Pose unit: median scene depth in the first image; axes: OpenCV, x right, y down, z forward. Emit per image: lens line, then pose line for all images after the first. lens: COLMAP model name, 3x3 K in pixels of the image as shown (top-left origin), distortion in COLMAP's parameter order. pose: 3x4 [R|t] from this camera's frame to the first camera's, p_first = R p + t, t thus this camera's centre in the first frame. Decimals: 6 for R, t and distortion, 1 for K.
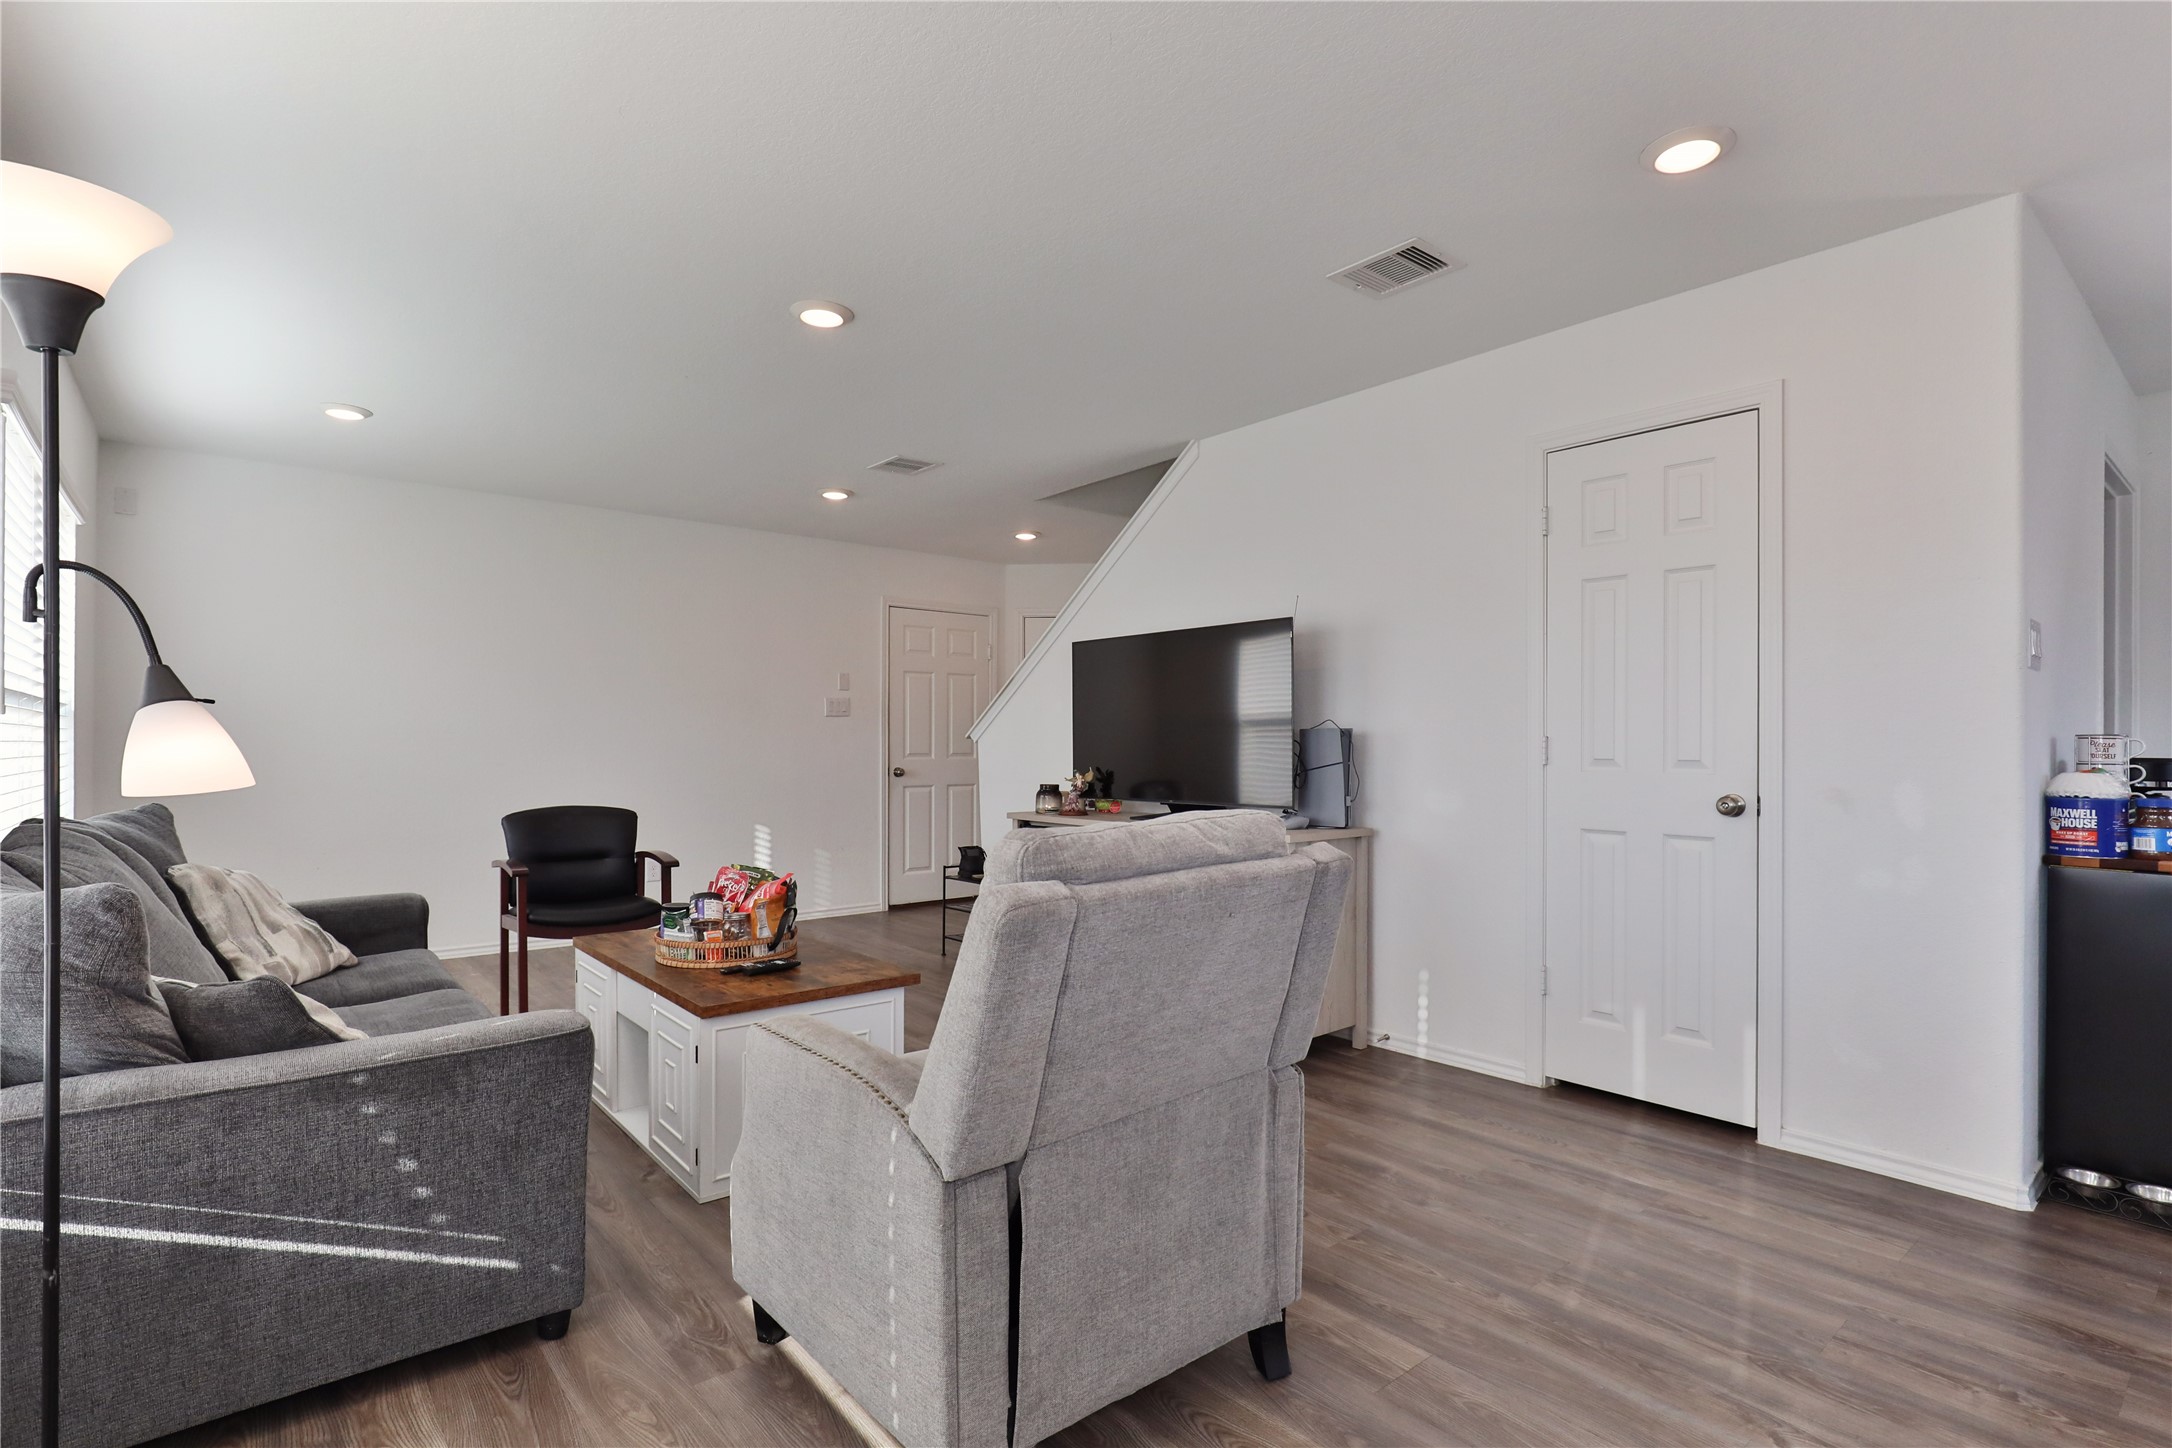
lens RADIAL K [[1062.5, 0, 1082.6], [0, 1062.5, 746.0], [0, 0, 1]] dist [-0.011943, 0.004389]
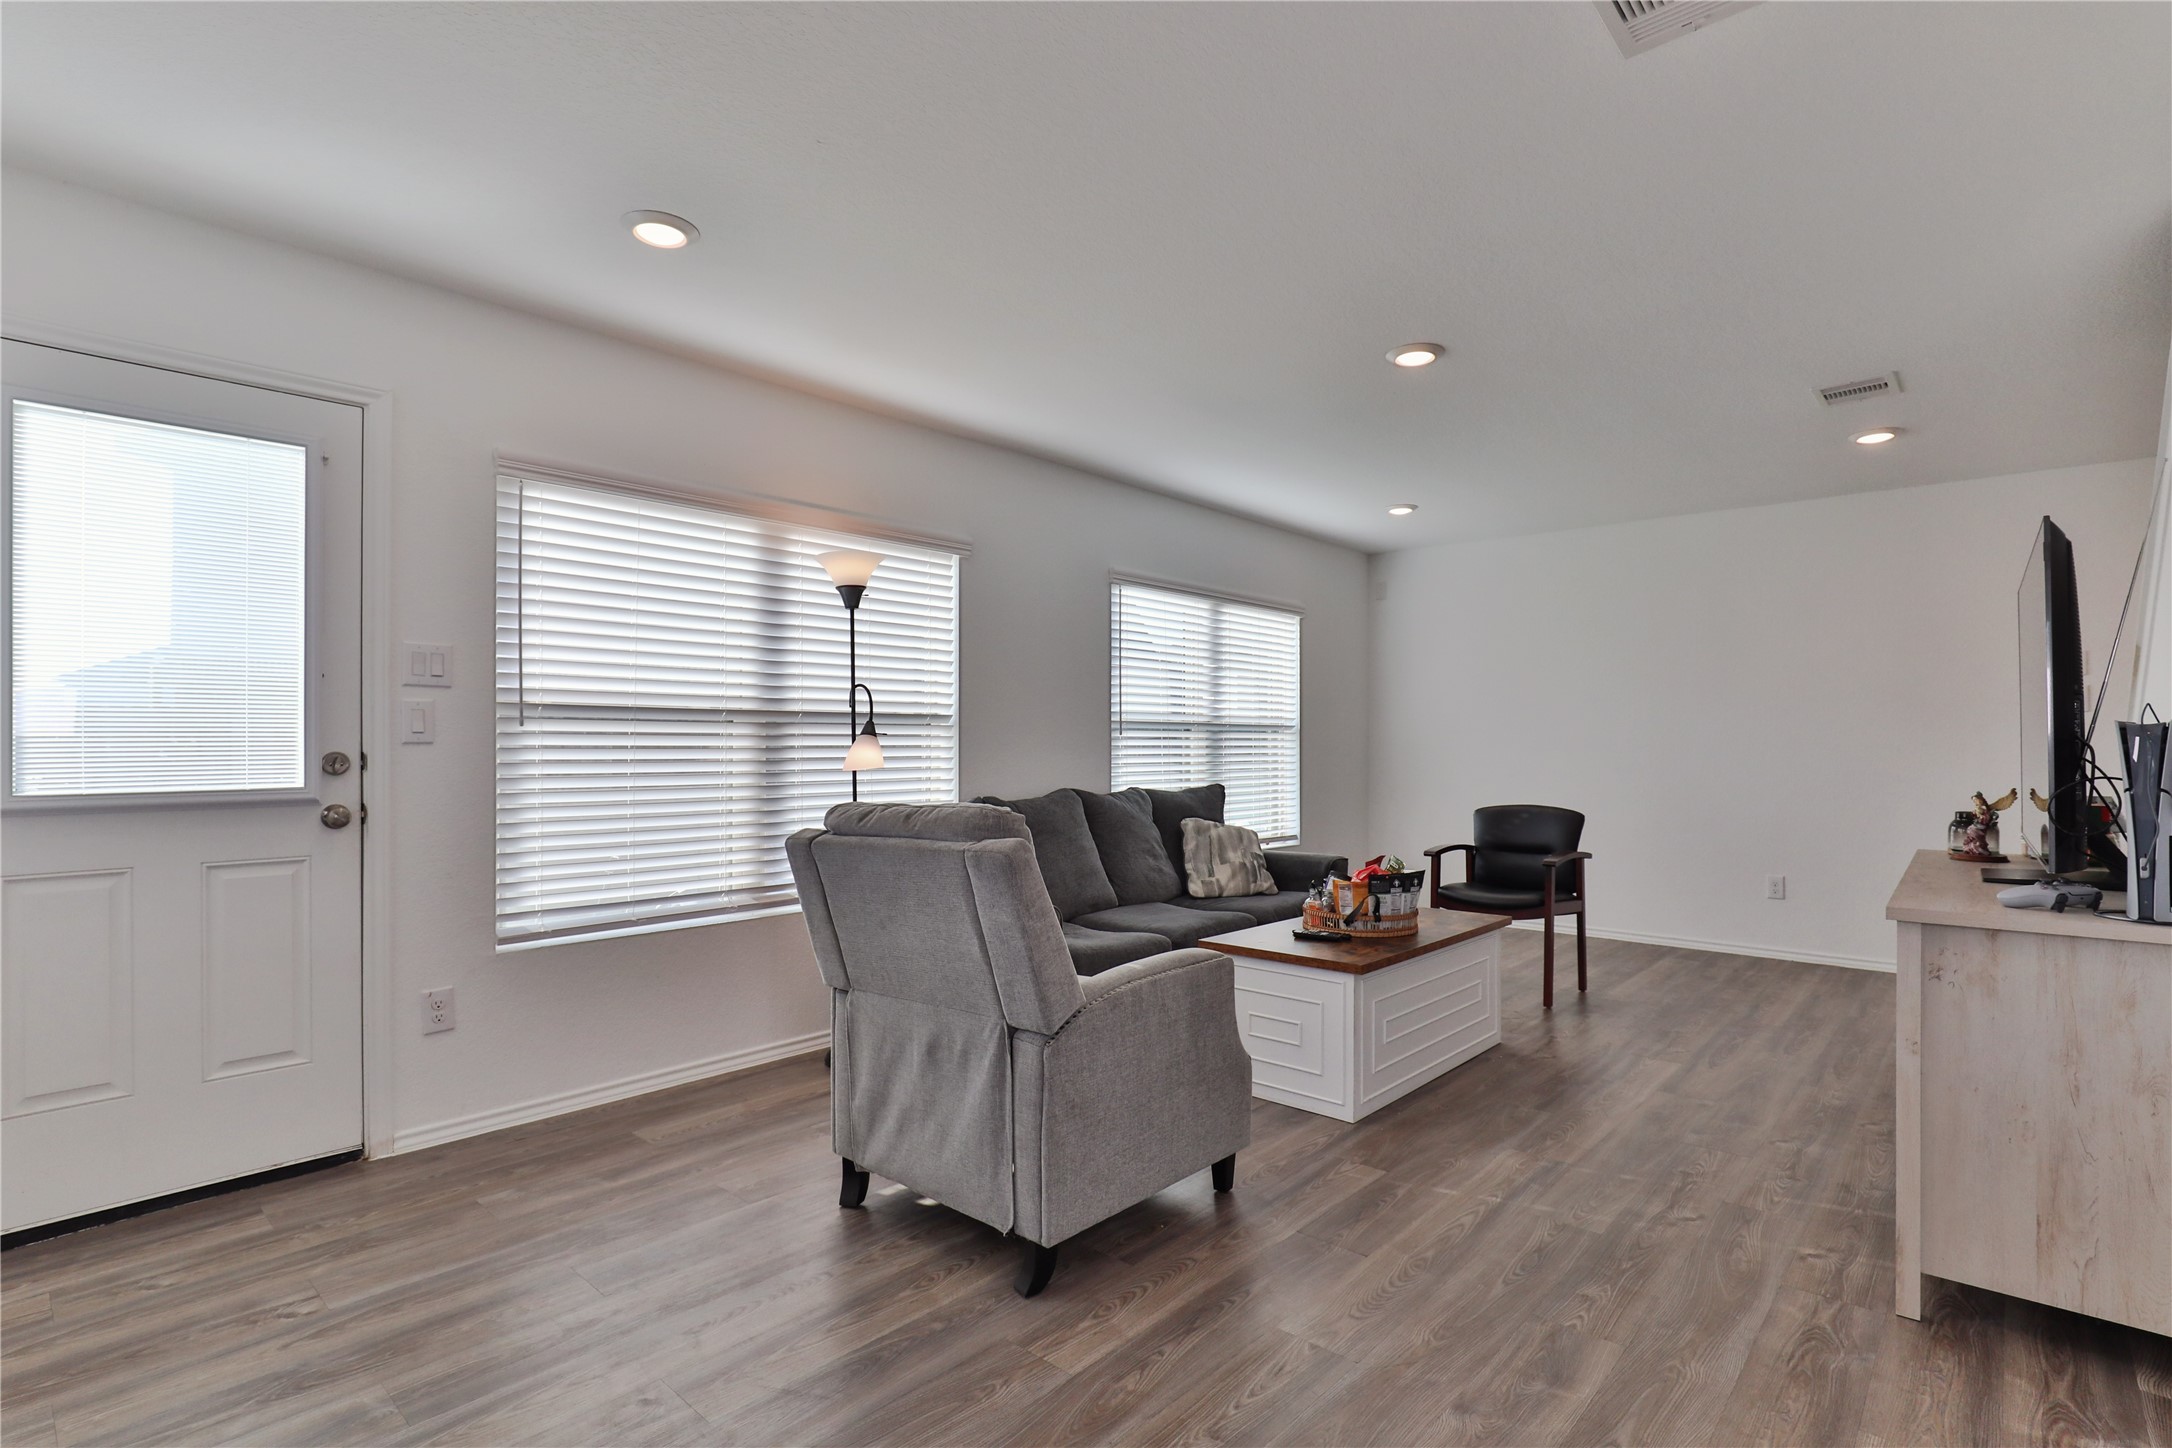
lens RADIAL K [[1062.5, 0, 1092.1], [0, 1062.5, 726.8], [0, 0, 1]] dist [-0.011943, 0.004389]
pose [[0.123383, -0.023224, -0.992087, 0.949501], [0.000049, 0.999726, -0.023397, 0.000265], [0.992359, 0.002838, 0.123350, 0.646636]]
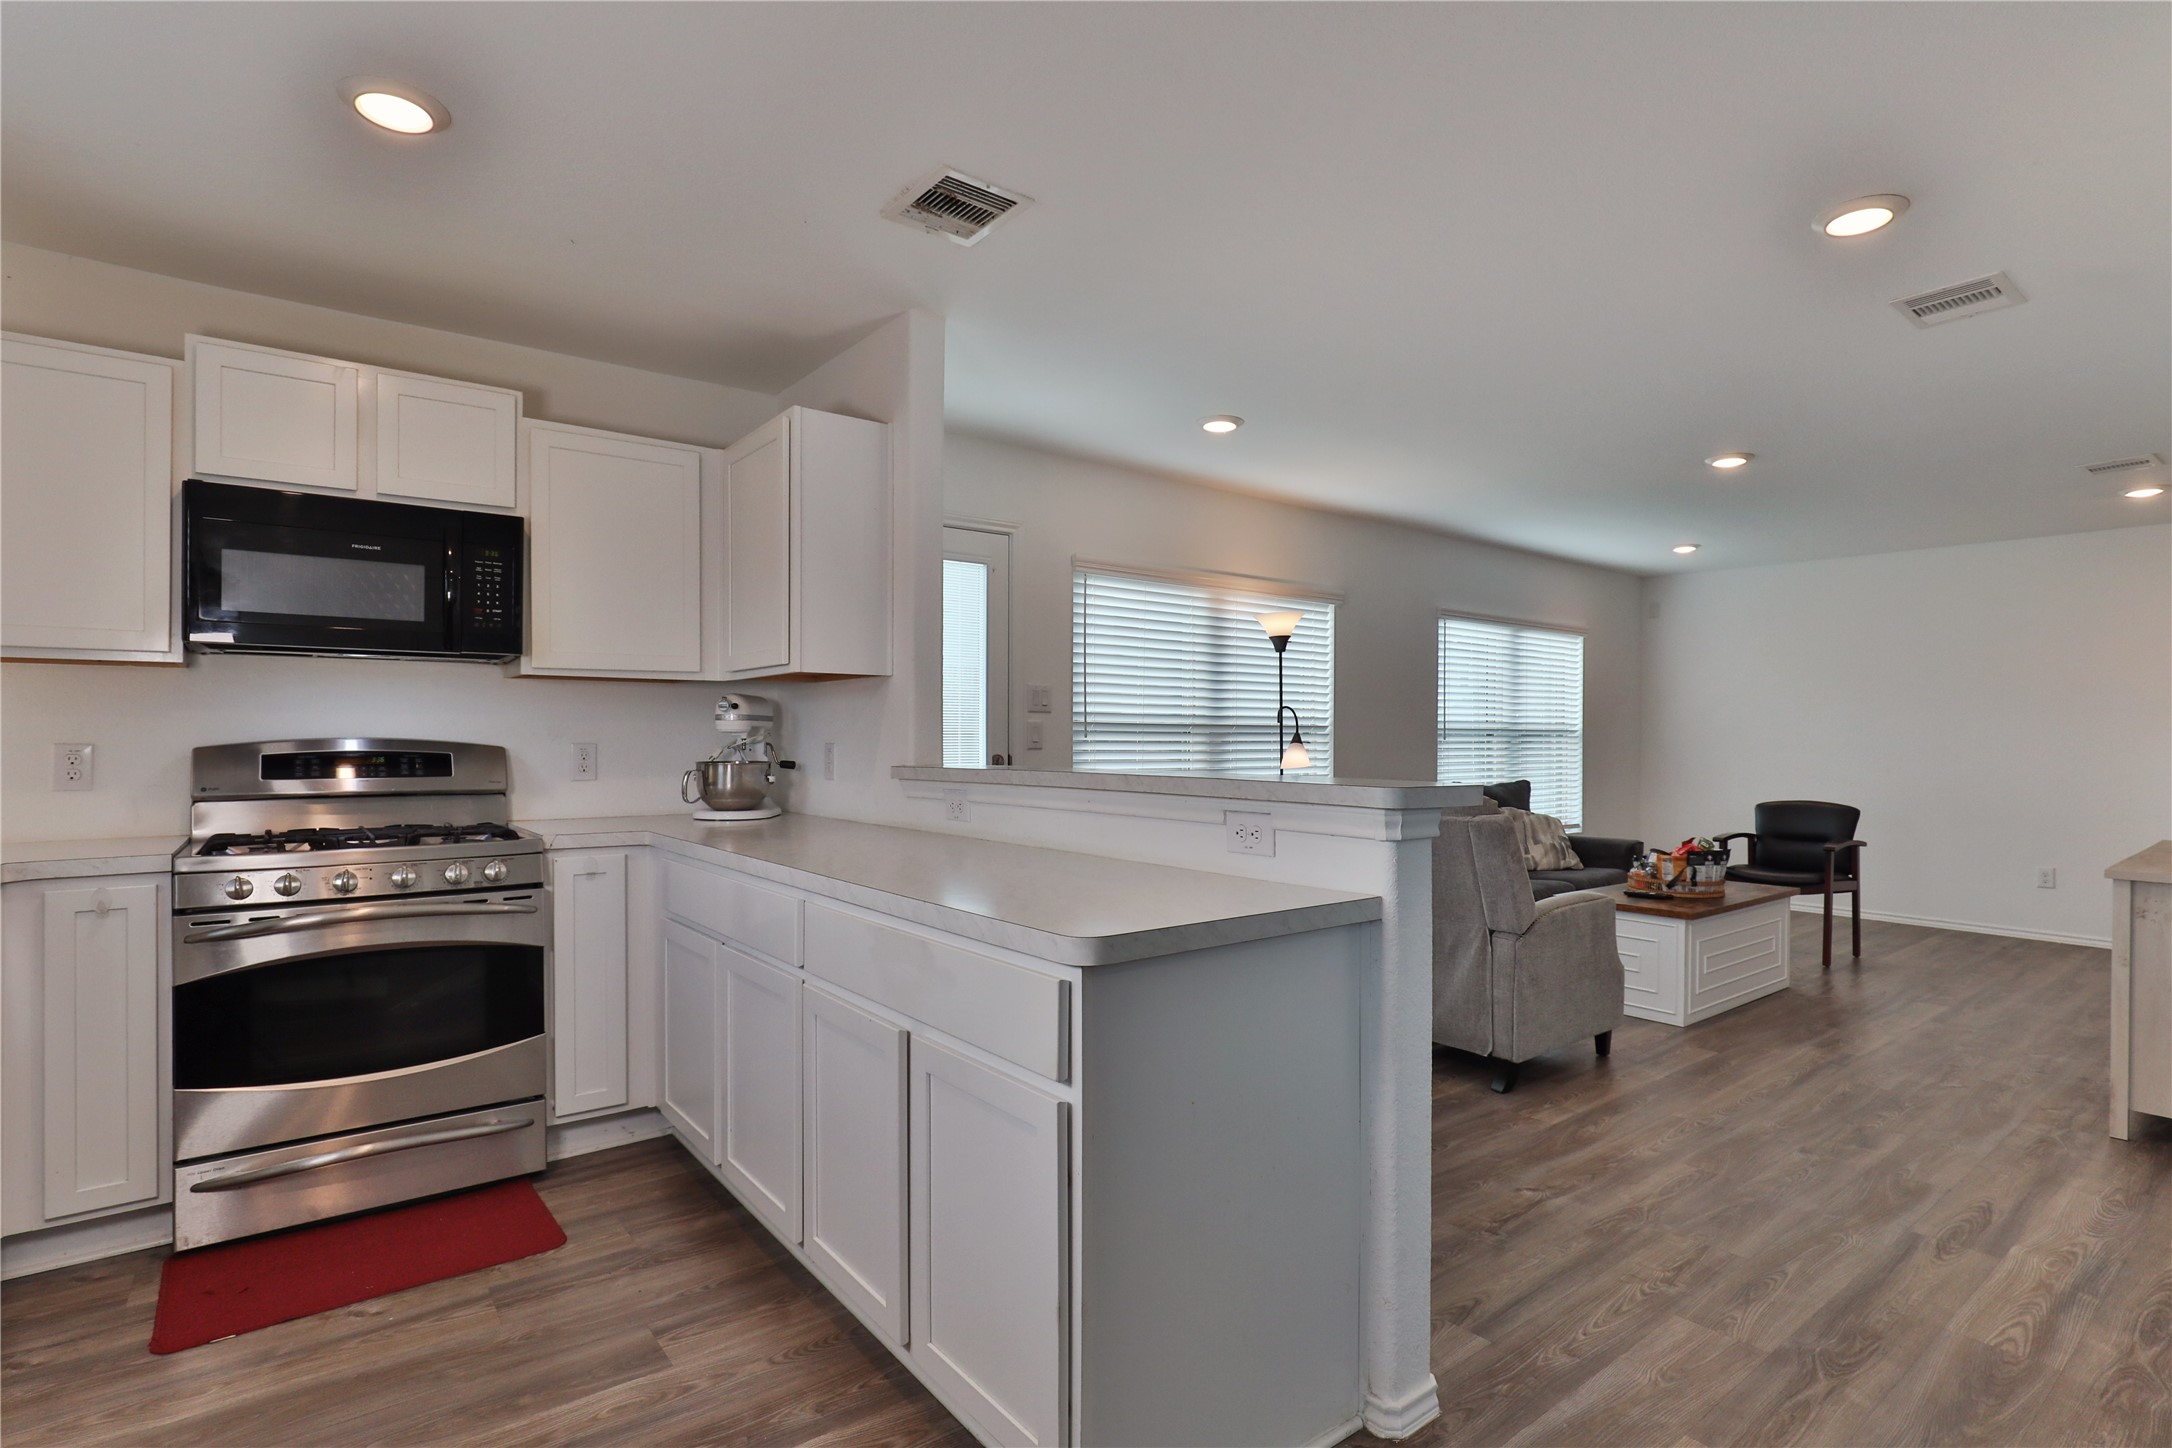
lens RADIAL K [[1062.5, 0, 1071.0], [0, 1062.5, 730.8], [0, 0, 1]] dist [-0.011943, 0.004389]
pose [[-0.062342, -0.008104, -0.998022, 1.497620], [-0.006842, 0.999947, -0.007692, -0.025247], [0.998031, 0.006349, -0.062395, 0.239347]]
